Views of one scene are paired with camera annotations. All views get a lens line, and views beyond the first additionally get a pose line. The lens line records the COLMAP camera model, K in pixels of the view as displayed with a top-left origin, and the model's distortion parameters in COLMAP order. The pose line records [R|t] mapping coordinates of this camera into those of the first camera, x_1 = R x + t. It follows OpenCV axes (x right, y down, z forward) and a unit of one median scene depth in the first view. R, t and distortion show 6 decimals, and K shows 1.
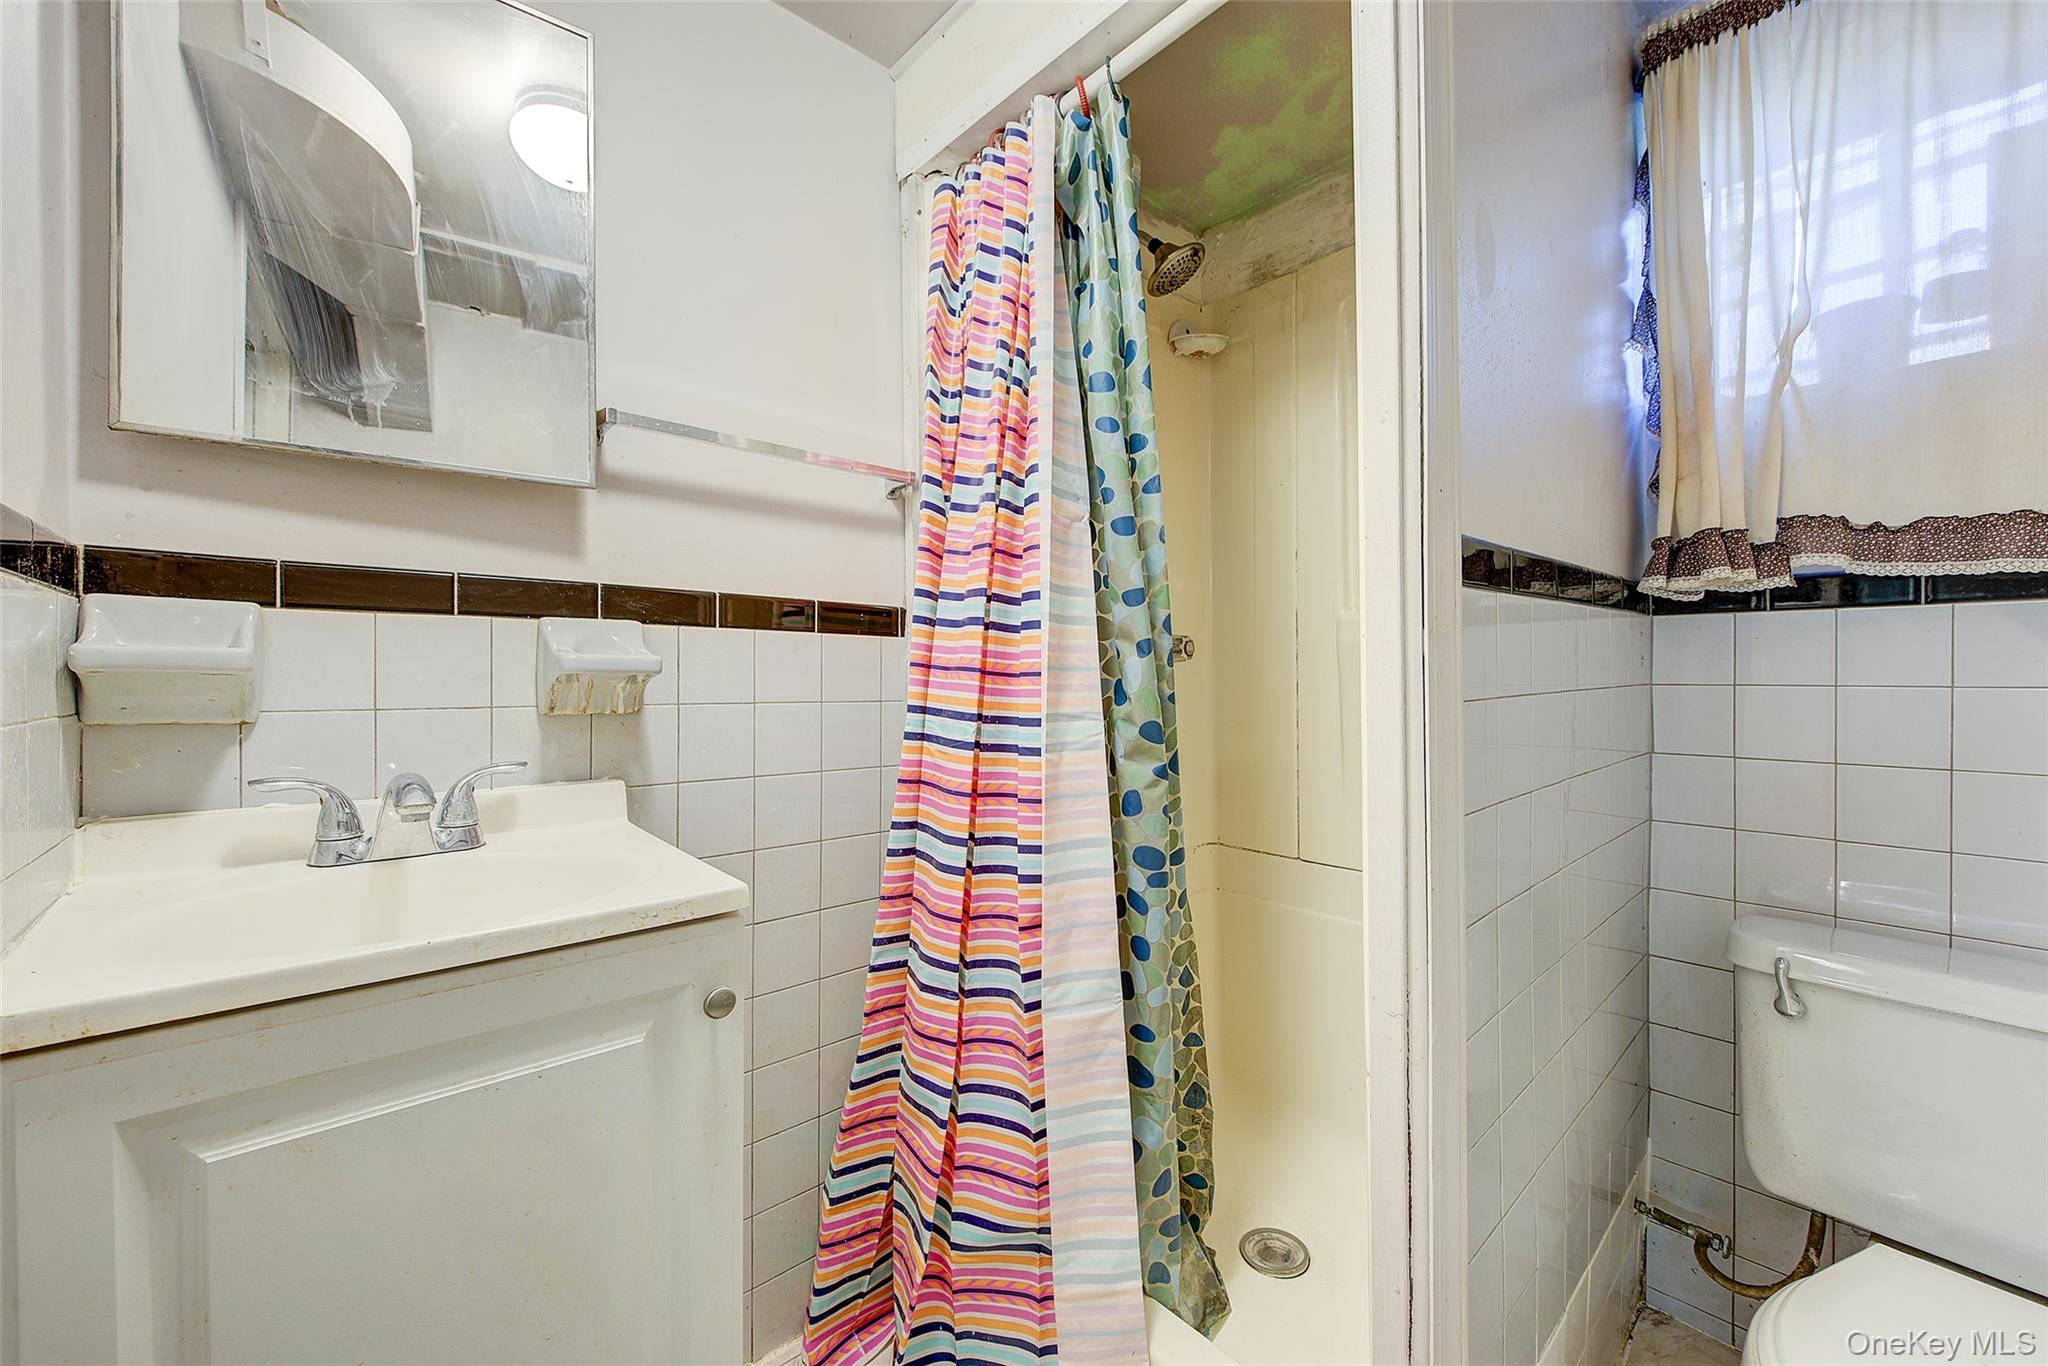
lens RADIAL K [[809.0, 0, 1028.2], [0, 809.0, 683.7], [0, 0, 1]] dist [-0.000845, -0.002443]
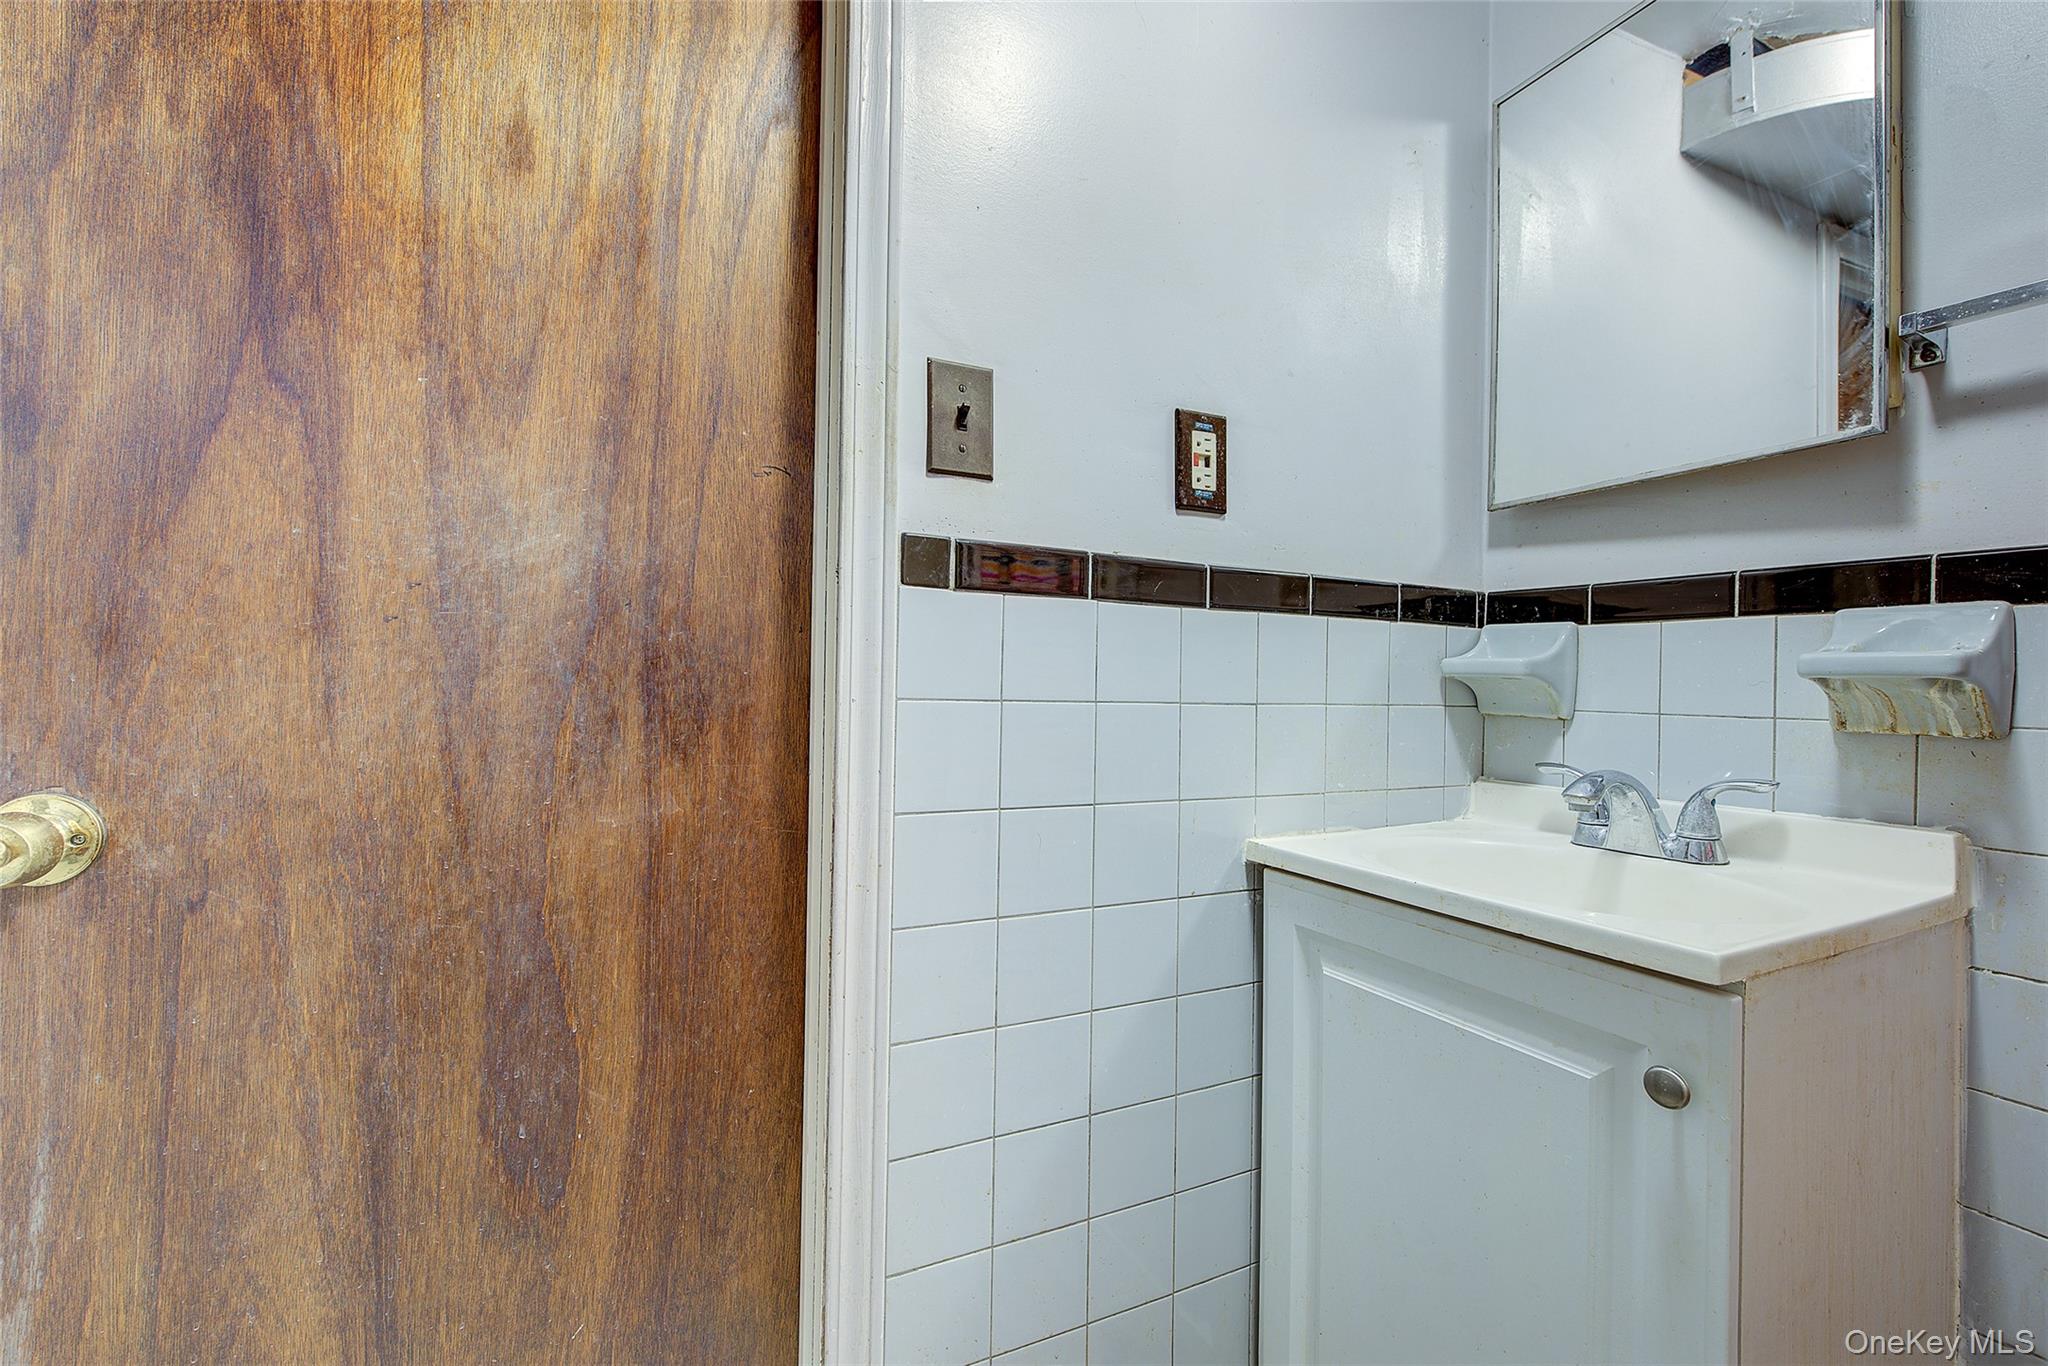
lens RADIAL K [[882.3, 0, 1031.2], [0, 882.3, 675.6], [0, 0, 1]] dist [-0.002424, -0.000159]
pose [[-0.254734, -0.017142, -0.966859, 0.260638], [-0.027906, 0.999557, -0.010369, 0.008792], [0.966609, 0.024340, -0.255099, 0.260852]]
